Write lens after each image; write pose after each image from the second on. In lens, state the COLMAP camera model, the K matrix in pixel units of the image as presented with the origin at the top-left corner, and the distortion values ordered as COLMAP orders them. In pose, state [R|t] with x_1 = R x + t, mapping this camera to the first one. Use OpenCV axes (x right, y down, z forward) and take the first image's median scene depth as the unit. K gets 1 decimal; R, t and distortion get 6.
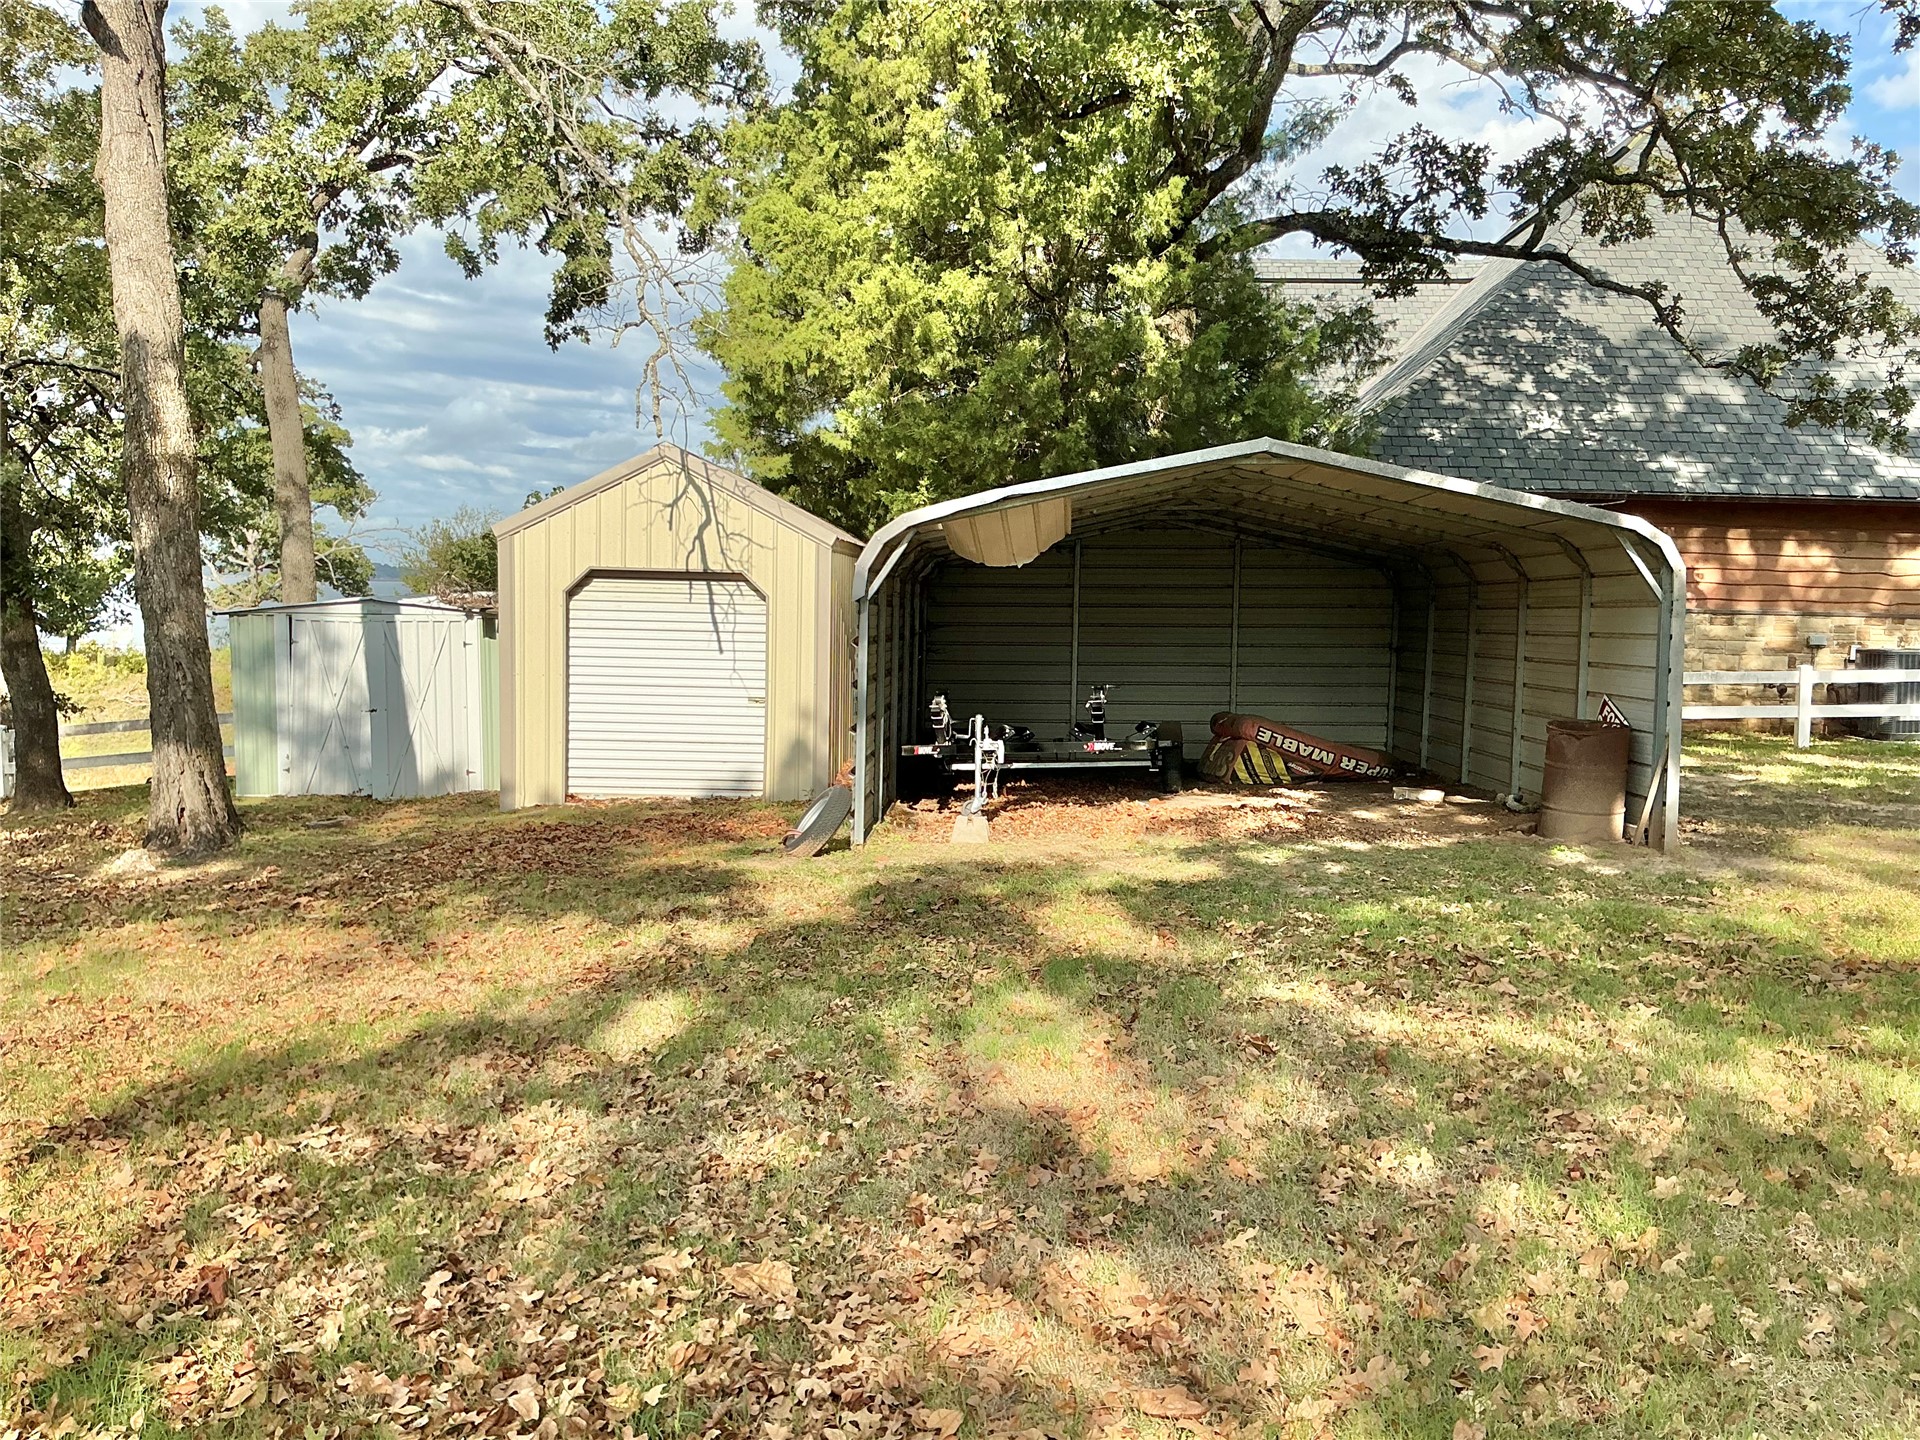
lens RADIAL K [[1584.8, 0, 960.0], [0, 1584.8, 720.0], [0, 0, 1]] dist [0.046797, -0.108748]
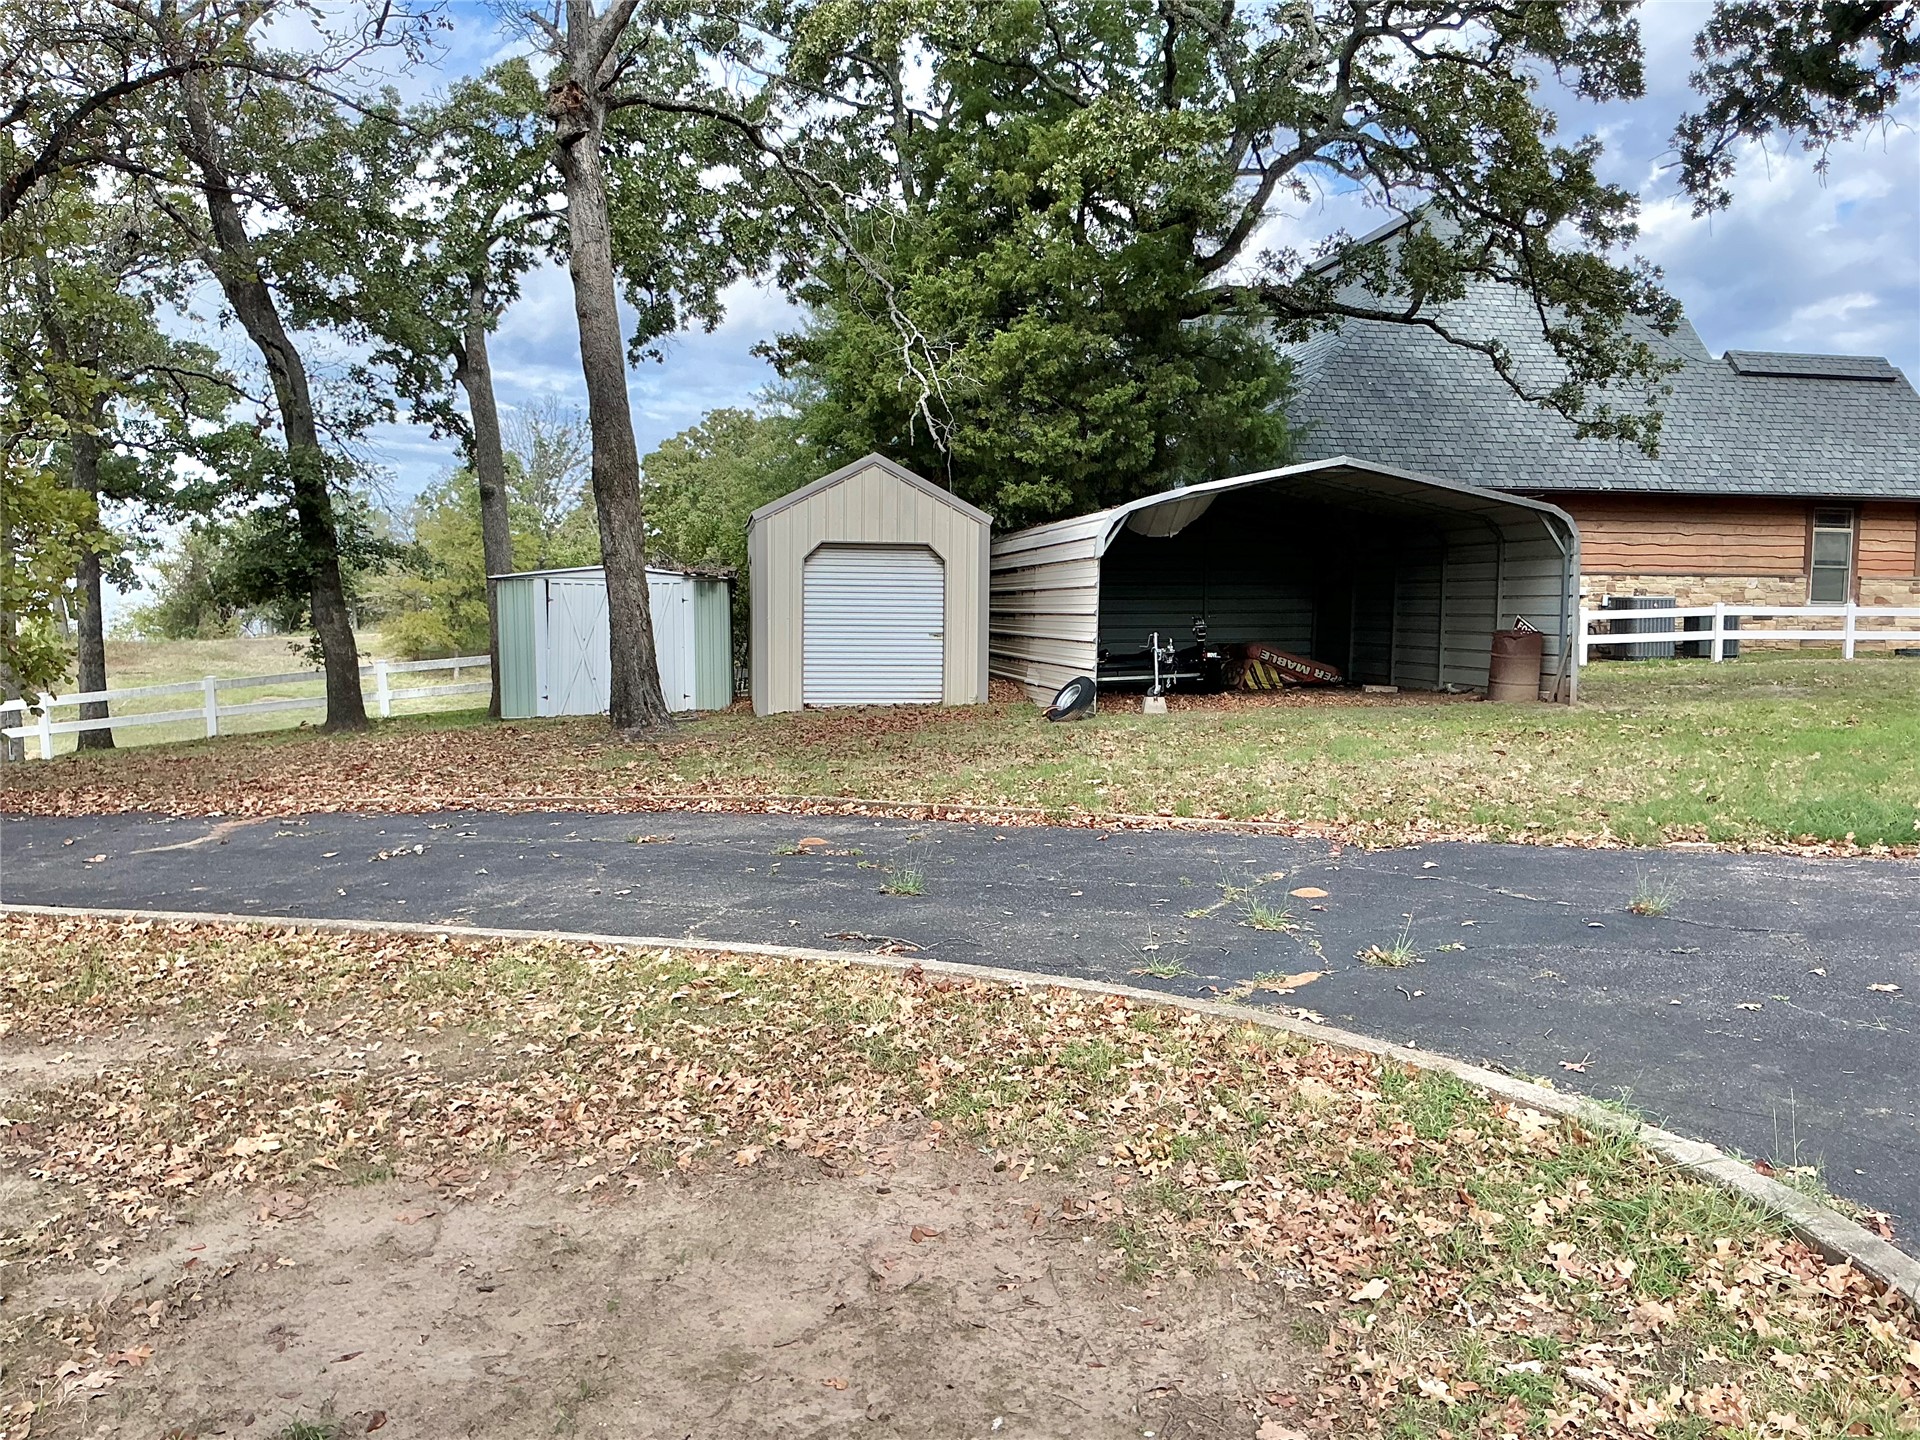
lens RADIAL K [[1584.8, 0, 960.0], [0, 1584.8, 720.0], [0, 0, 1]] dist [0.046797, -0.108748]
pose [[0.982099, -0.026912, 0.186434, -0.351608], [0.025218, 0.999616, 0.011455, 0.044819], [-0.186671, -0.006549, 0.982401, -0.368565]]
